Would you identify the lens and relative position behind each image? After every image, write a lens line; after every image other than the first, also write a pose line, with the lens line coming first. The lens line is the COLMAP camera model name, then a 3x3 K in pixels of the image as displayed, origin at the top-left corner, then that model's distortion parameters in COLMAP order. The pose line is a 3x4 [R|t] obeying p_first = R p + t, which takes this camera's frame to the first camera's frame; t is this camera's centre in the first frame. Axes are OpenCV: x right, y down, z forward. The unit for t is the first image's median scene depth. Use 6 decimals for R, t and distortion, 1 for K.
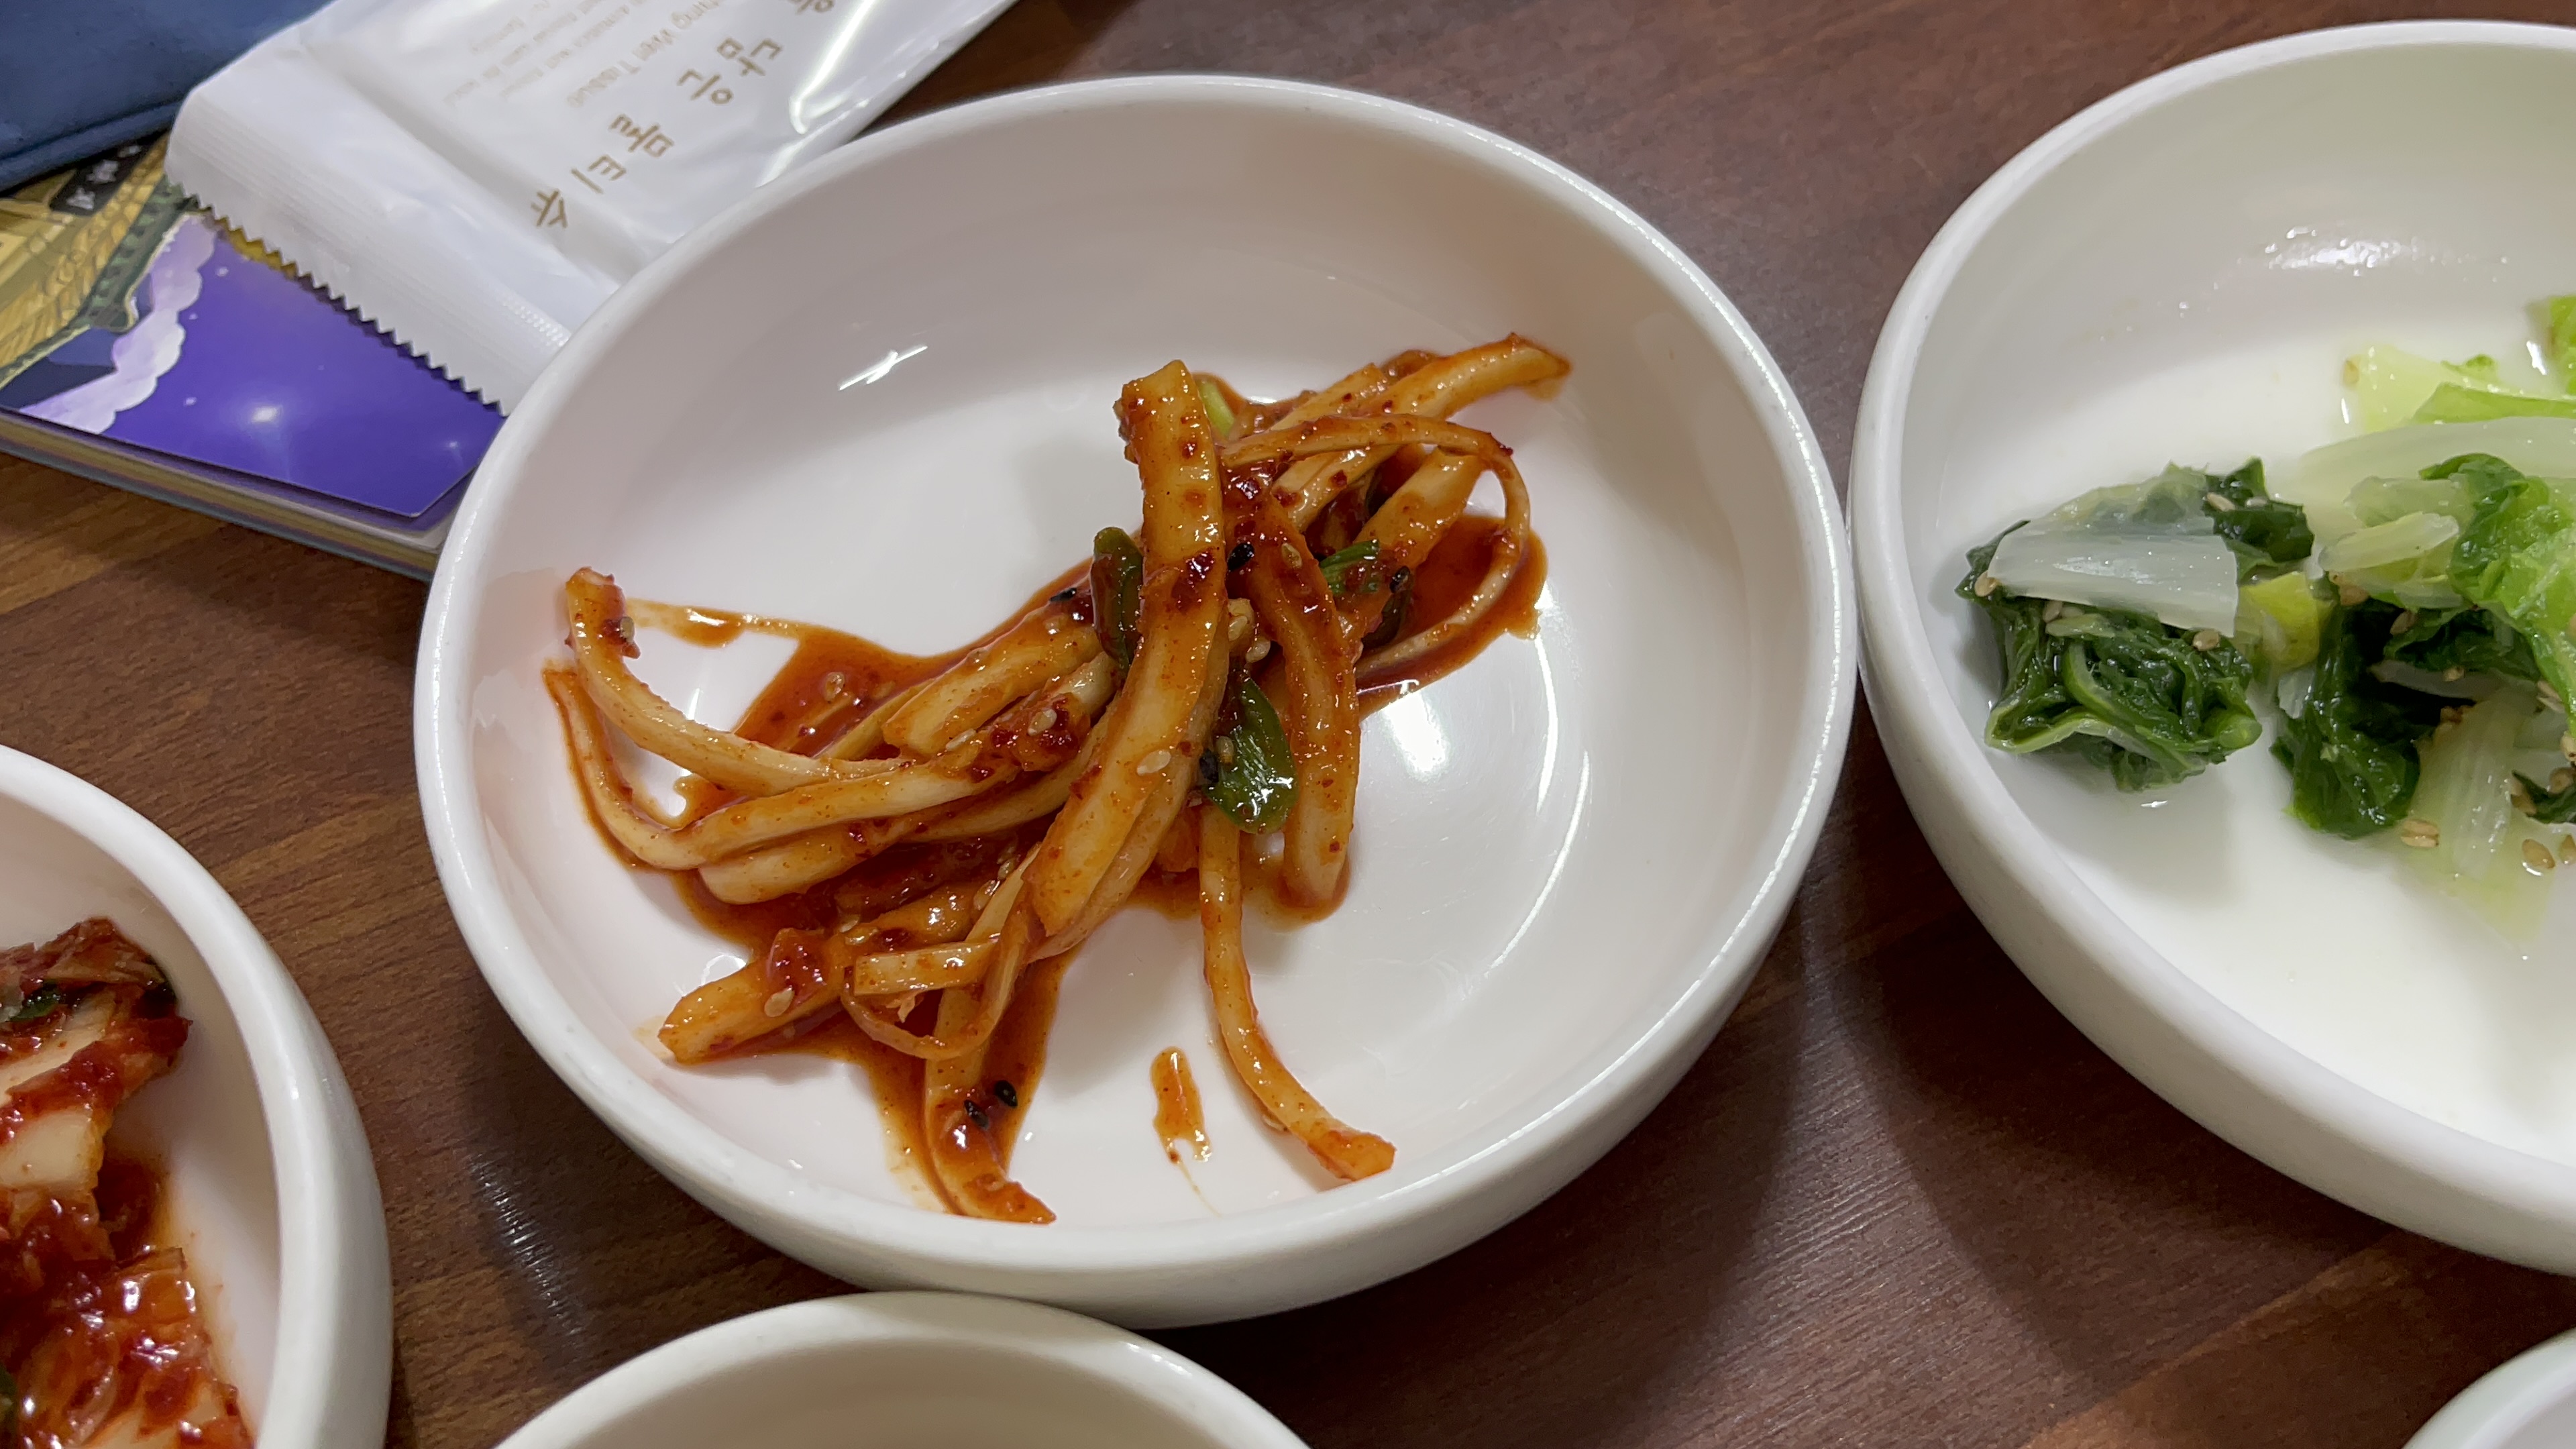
lens RADIAL K [[2140.2, 0, 1281.9], [0, 2140.2, 717.1], [0, 0, 1]] dist [0.027215, -0.032044]
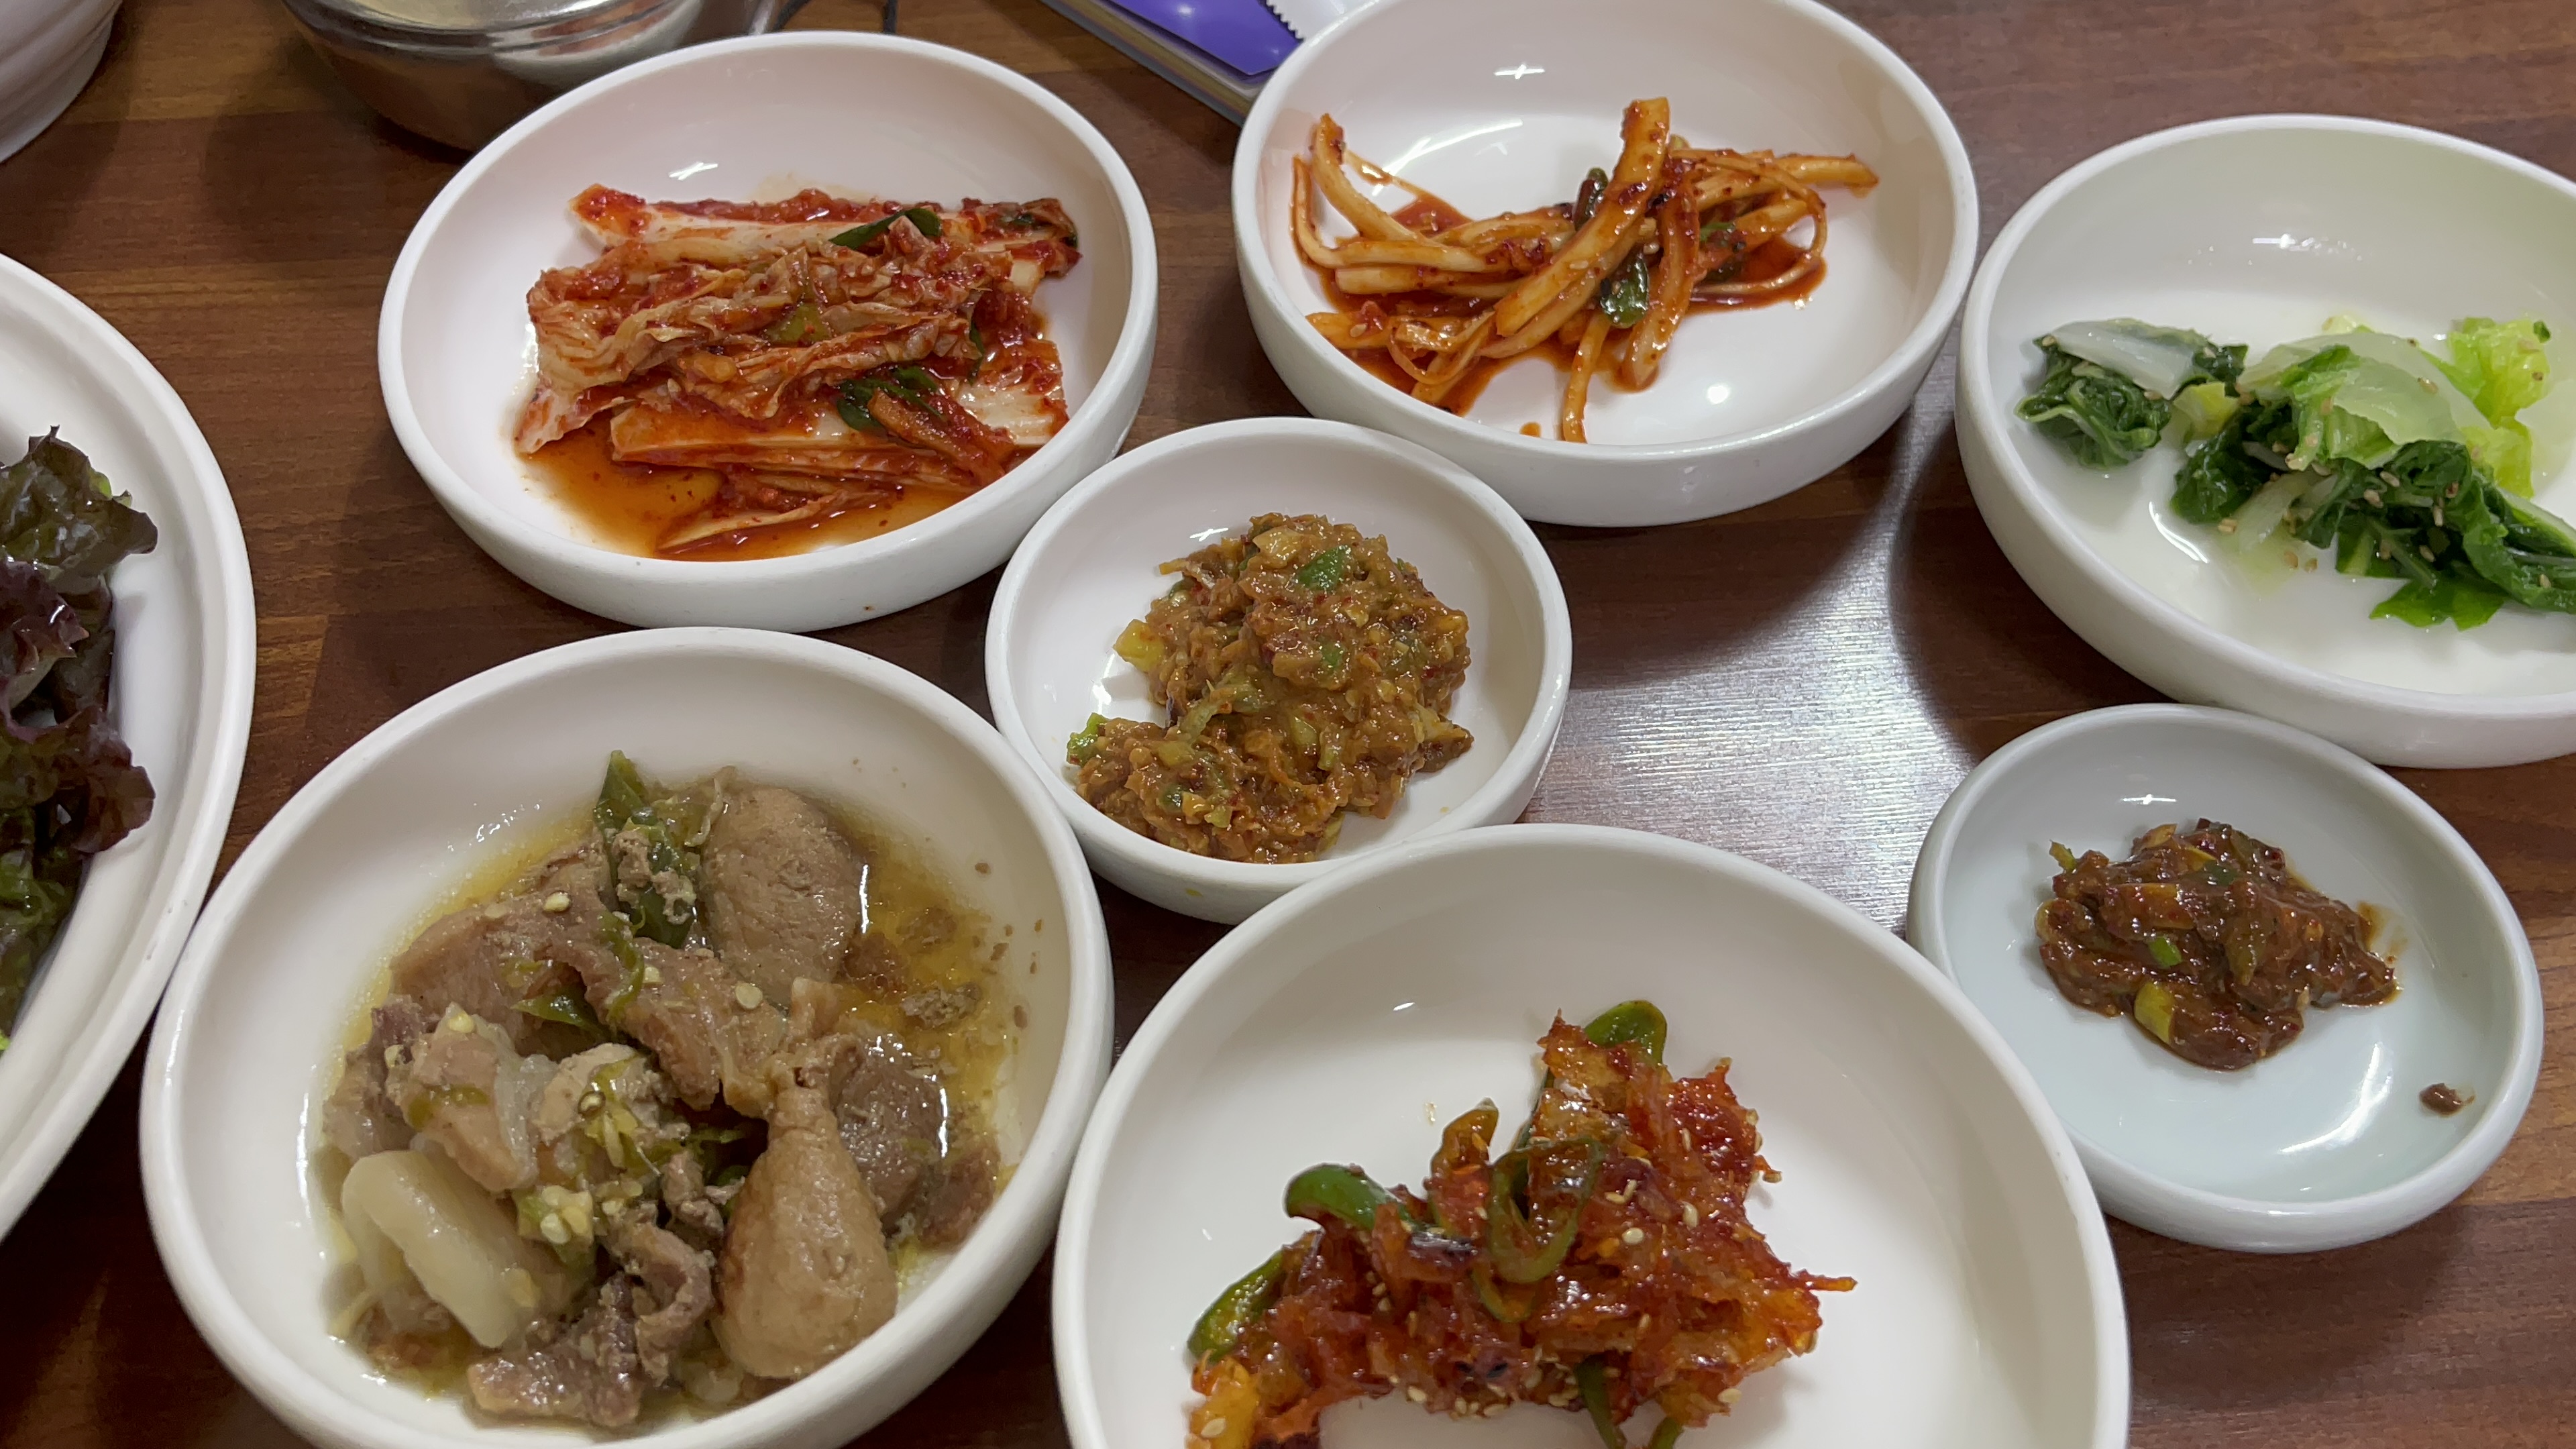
lens RADIAL K [[2140.2, 0, 1296.3], [0, 2140.2, 746.2], [0, 0, 1]] dist [0.027215, -0.032044]
pose [[0.921540, 0.341140, -0.185439, 0.196181], [-0.347480, 0.937686, -0.001805, 0.481607], [0.173268, 0.066100, 0.982654, -0.859480]]
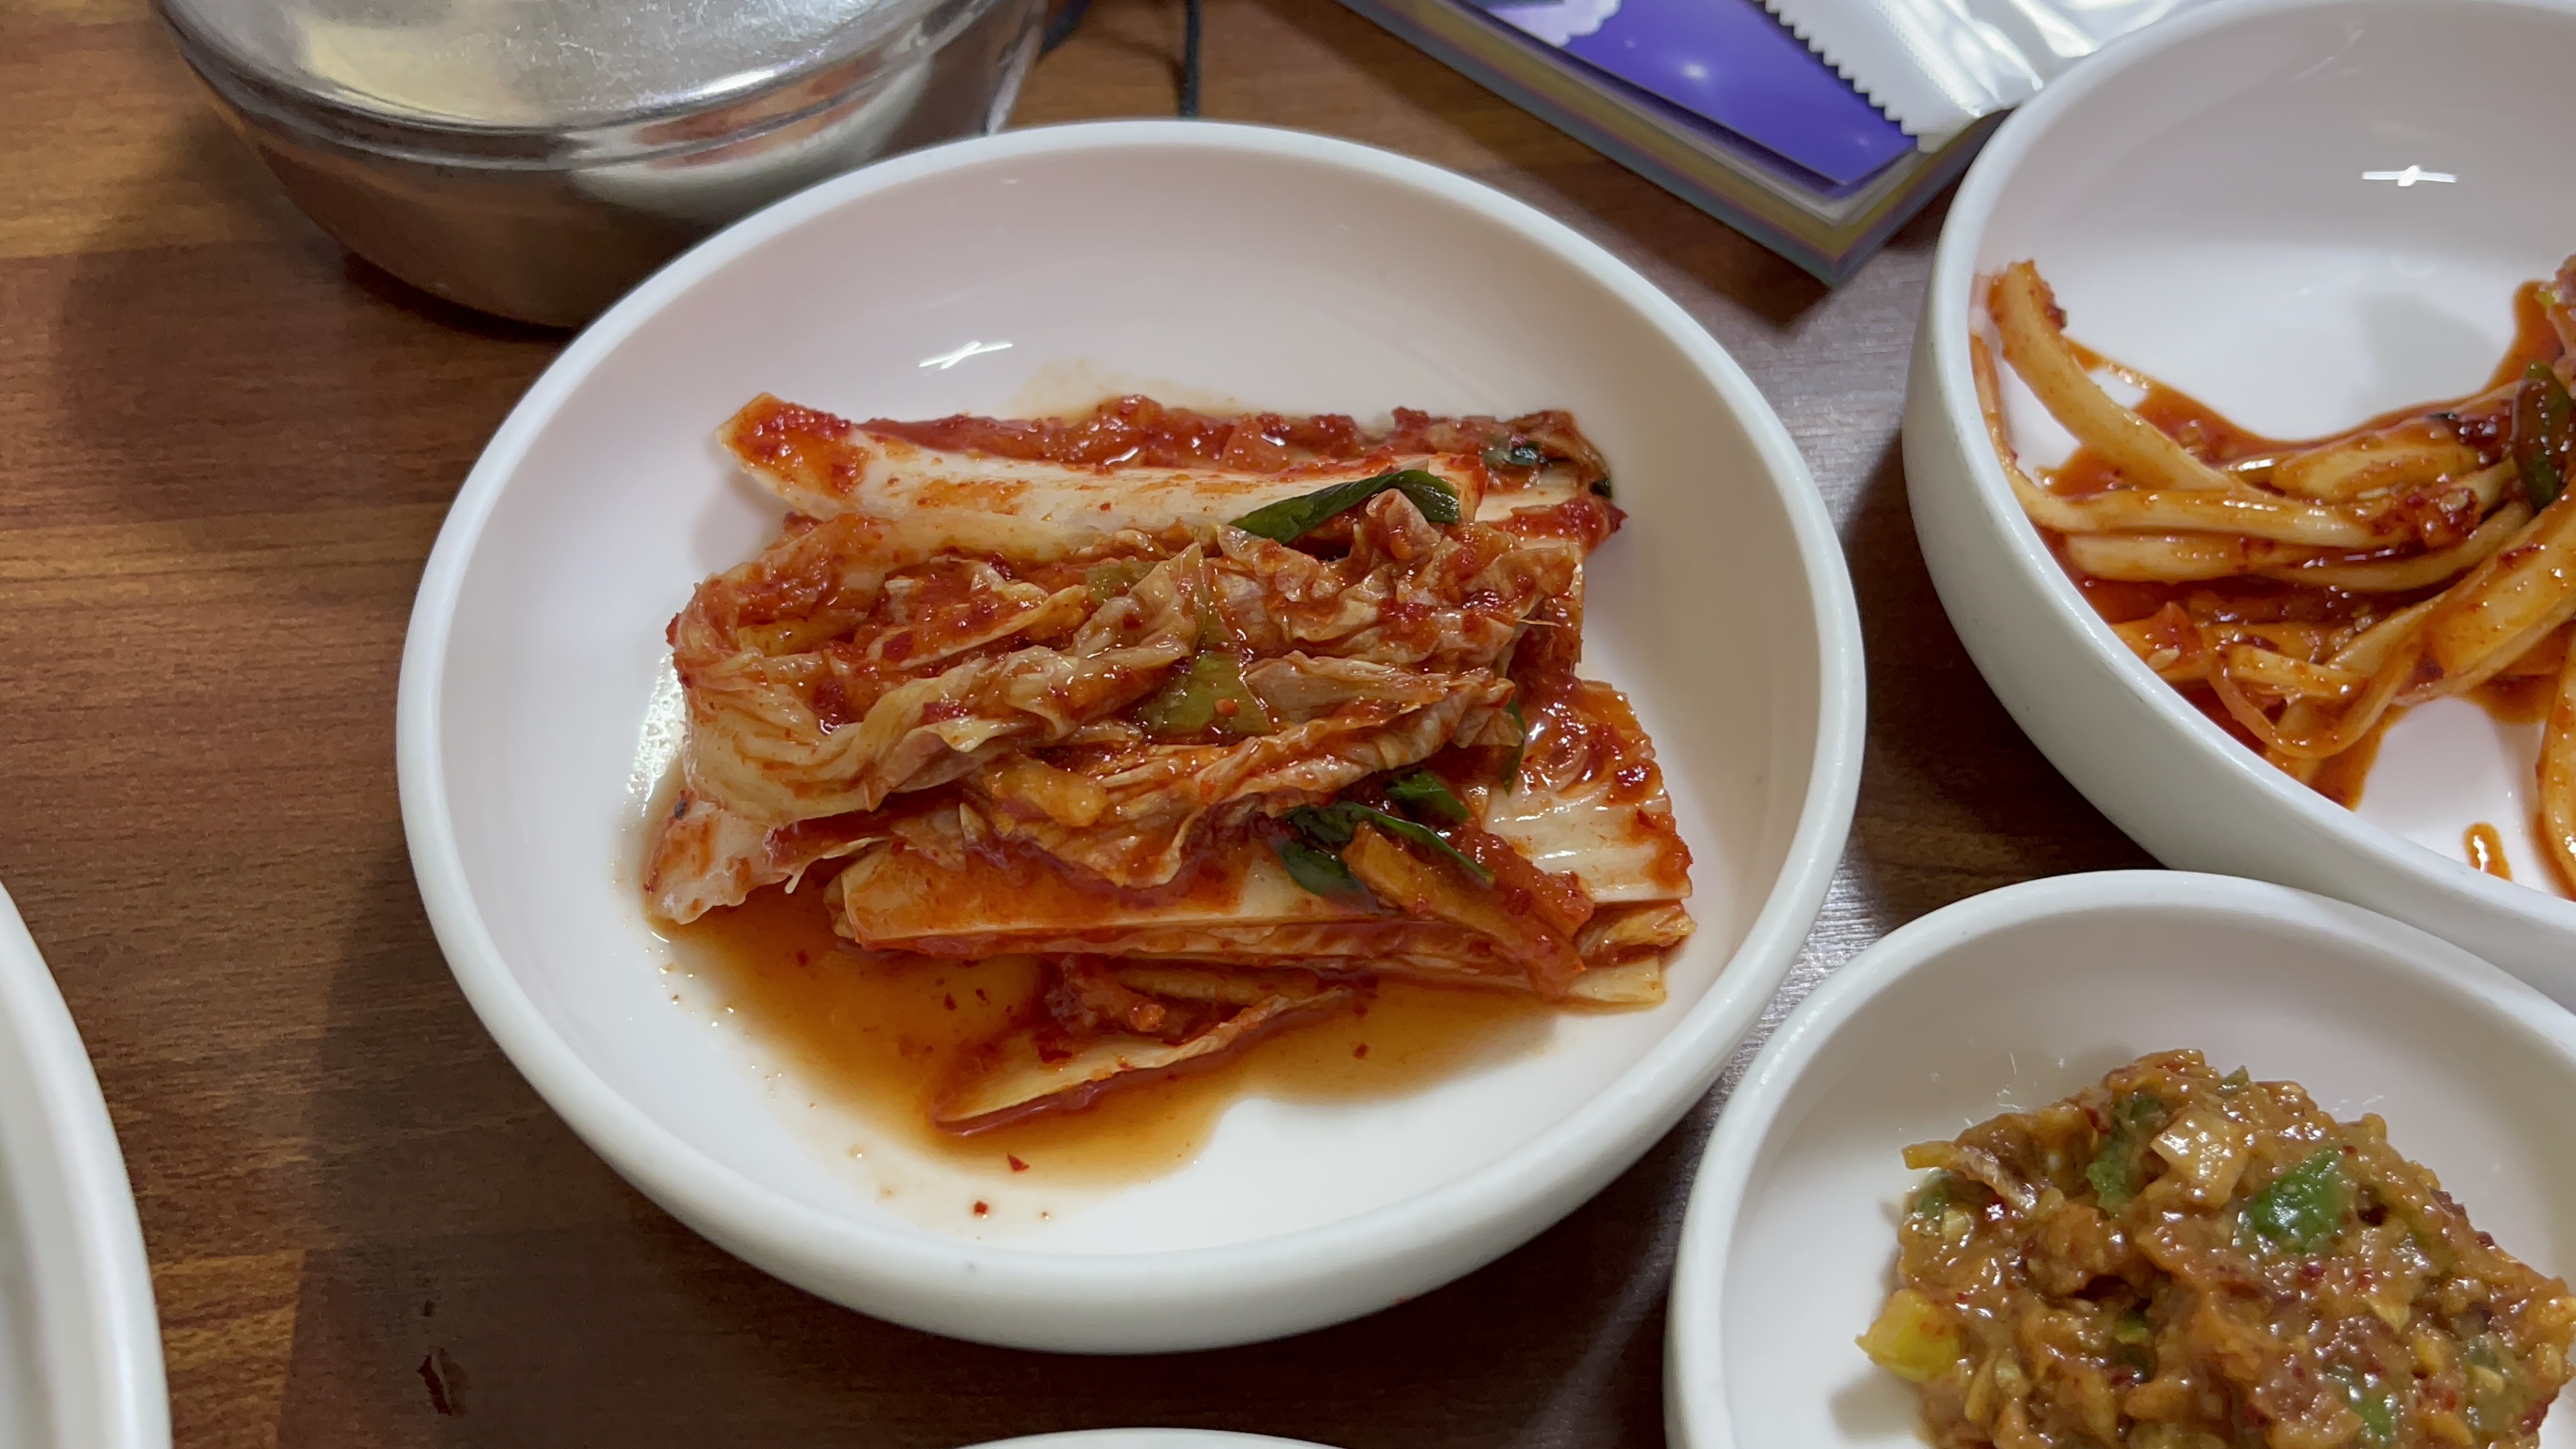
lens RADIAL K [[2140.2, 0, 1298.6], [0, 2140.2, 728.4], [0, 0, 1]] dist [0.027215, -0.032044]
pose [[0.933784, 0.326194, -0.147126, -0.443757], [-0.331947, 0.943167, -0.015709, 0.309615], [0.133640, 0.063507, 0.988993, -0.137606]]
